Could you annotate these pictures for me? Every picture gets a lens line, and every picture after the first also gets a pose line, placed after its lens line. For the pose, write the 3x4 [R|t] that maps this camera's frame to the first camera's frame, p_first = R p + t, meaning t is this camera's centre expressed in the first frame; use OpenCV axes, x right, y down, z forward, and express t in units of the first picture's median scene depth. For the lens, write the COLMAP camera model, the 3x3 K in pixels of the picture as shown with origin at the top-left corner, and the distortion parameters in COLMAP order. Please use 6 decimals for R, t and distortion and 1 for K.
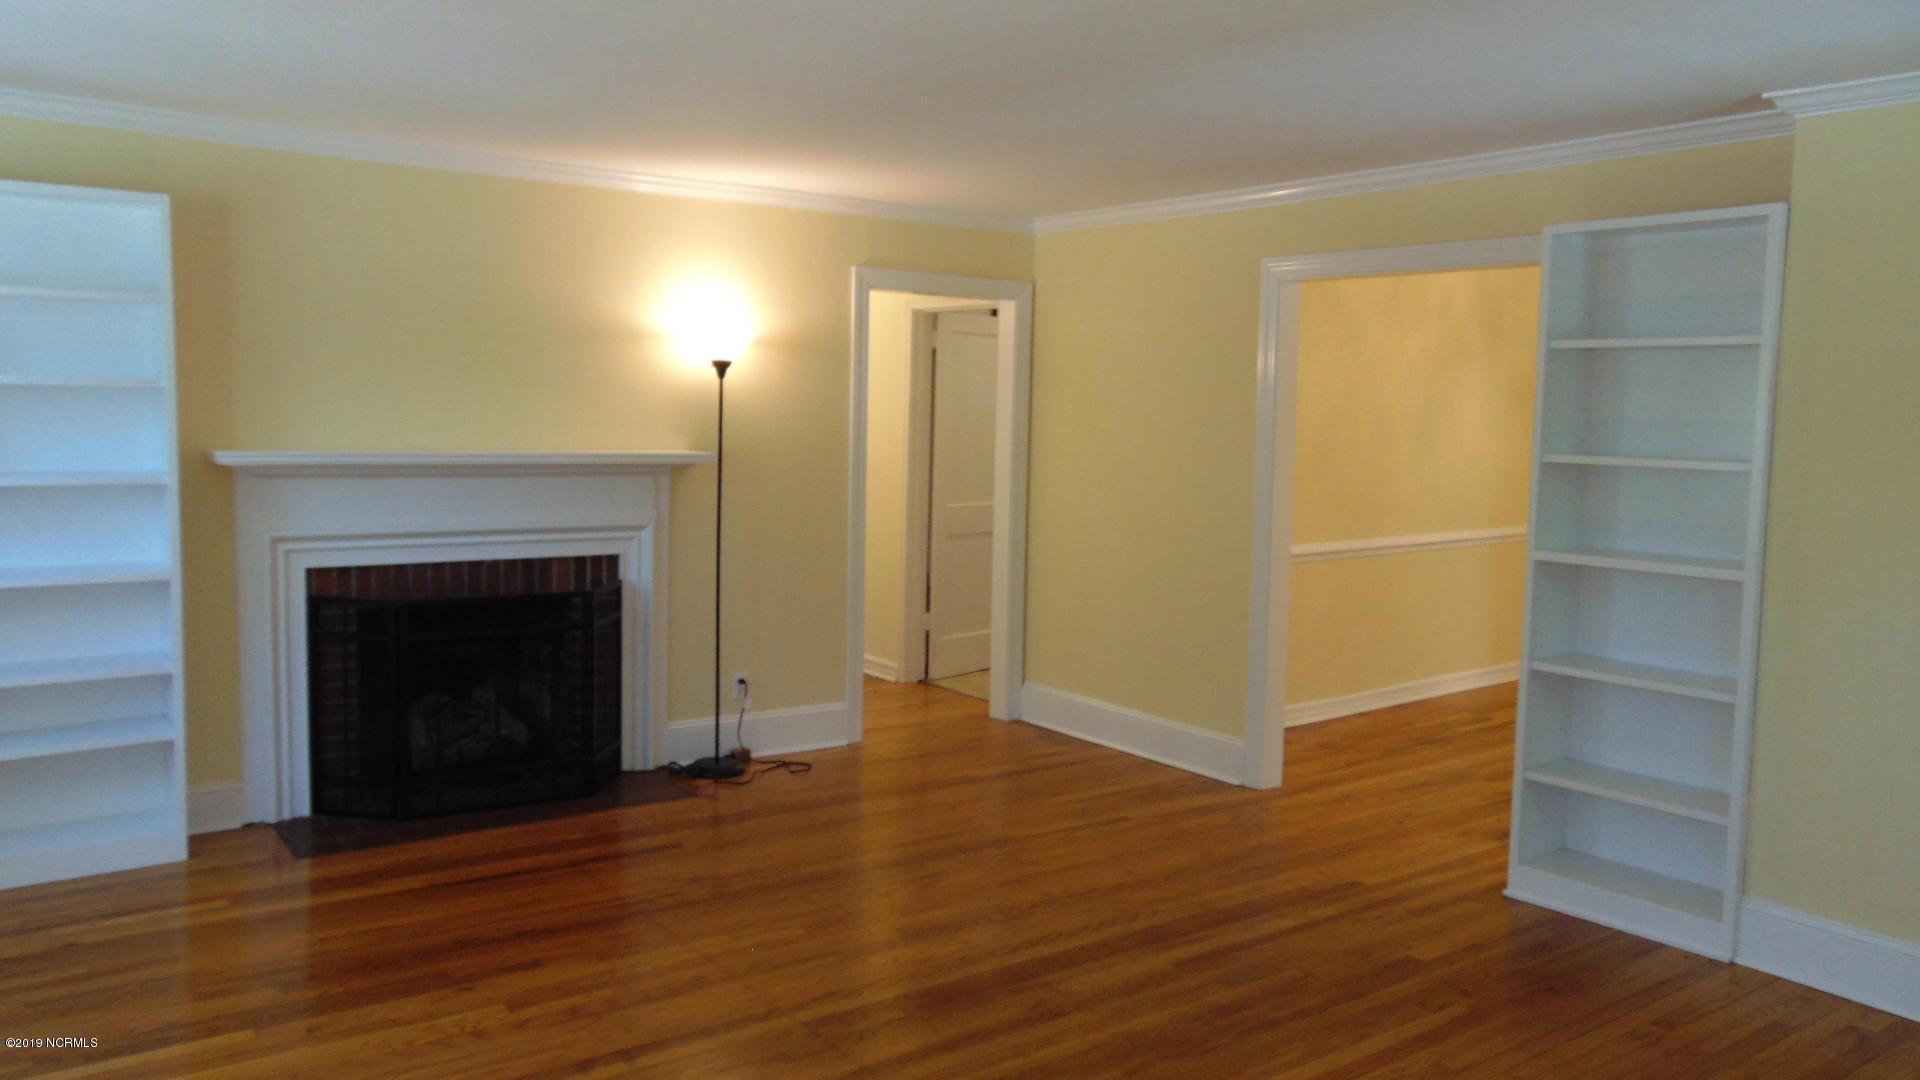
lens RADIAL K [[1449.0, 0, 948.3], [0, 1449.0, 532.2], [0, 0, 1]] dist [-0.034261, 0.069985]
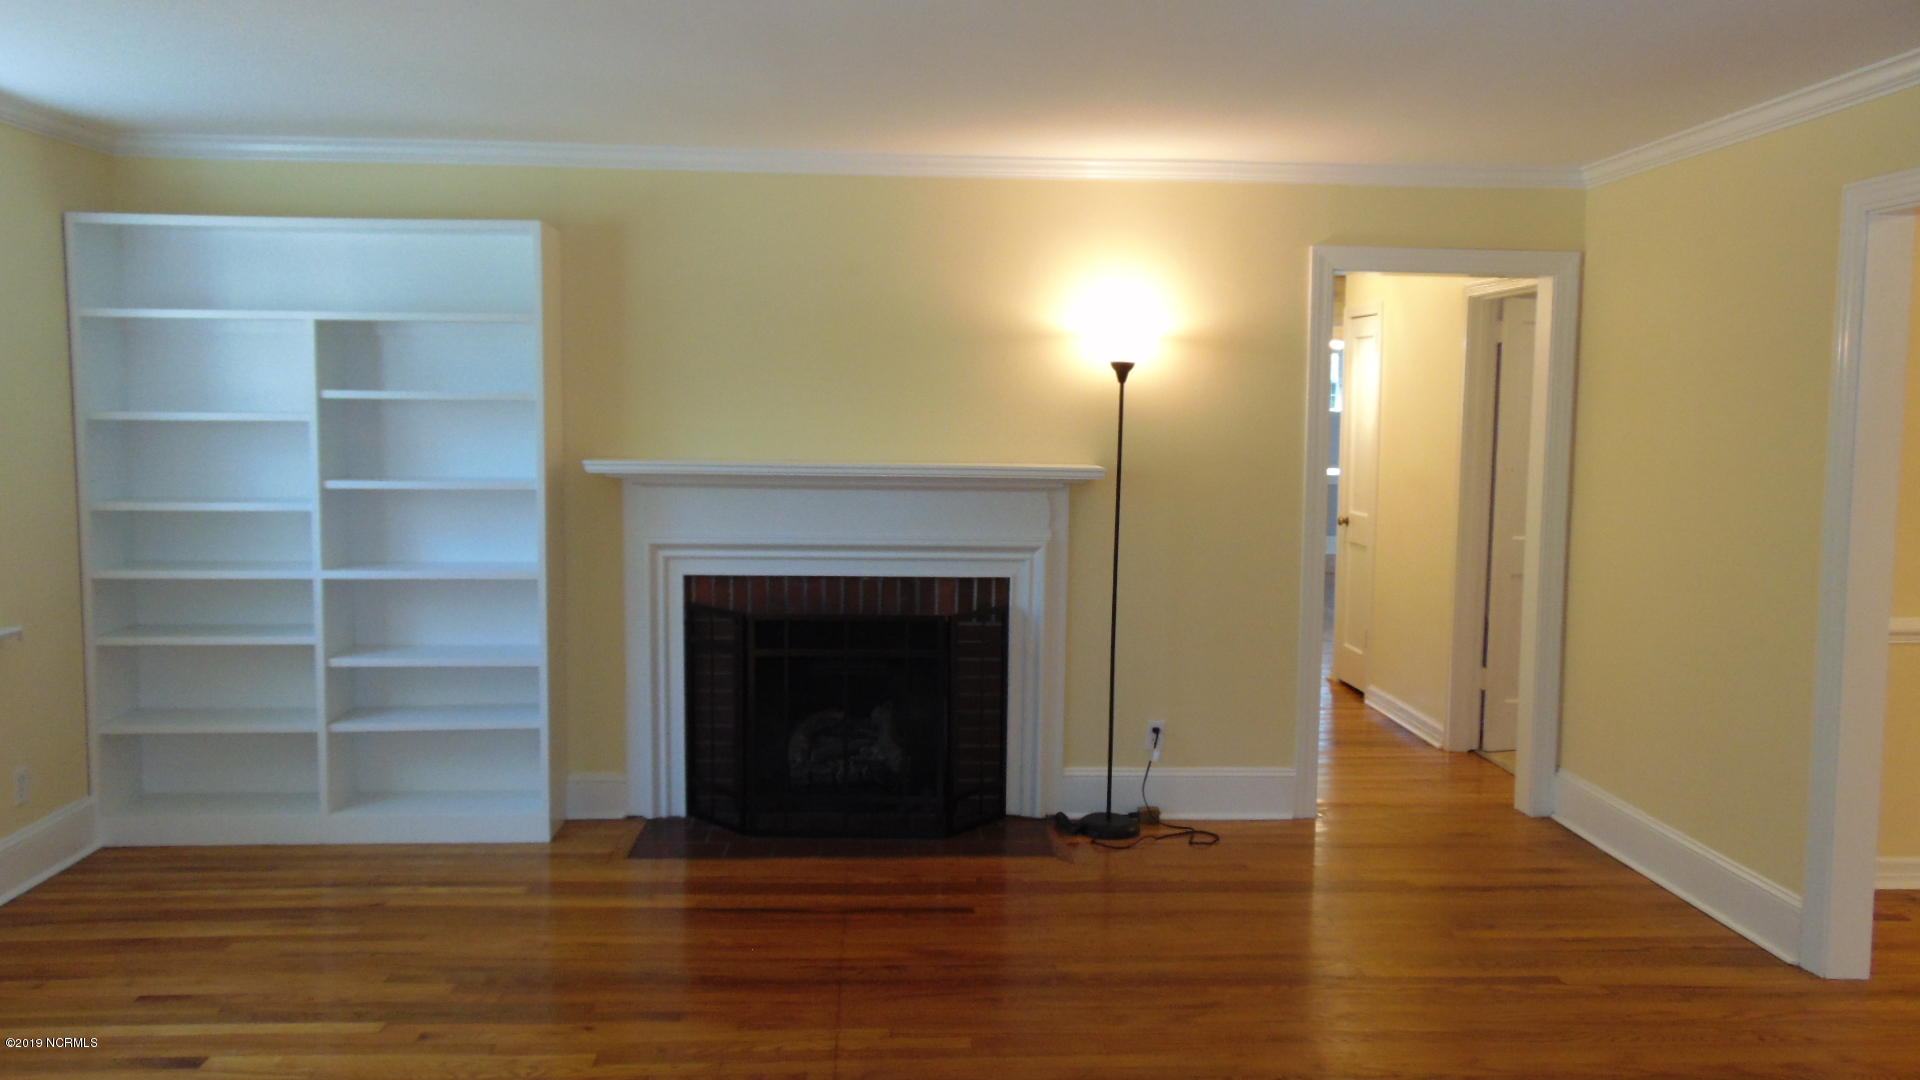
lens RADIAL K [[1449.0, 0, 958.1], [0, 1449.0, 526.9], [0, 0, 1]] dist [-0.034261, 0.069985]
pose [[0.835373, 0.033737, -0.548647, 0.256665], [-0.041475, 0.999138, -0.001711, -0.014197], [0.548117, 0.024185, 0.836052, 0.225587]]
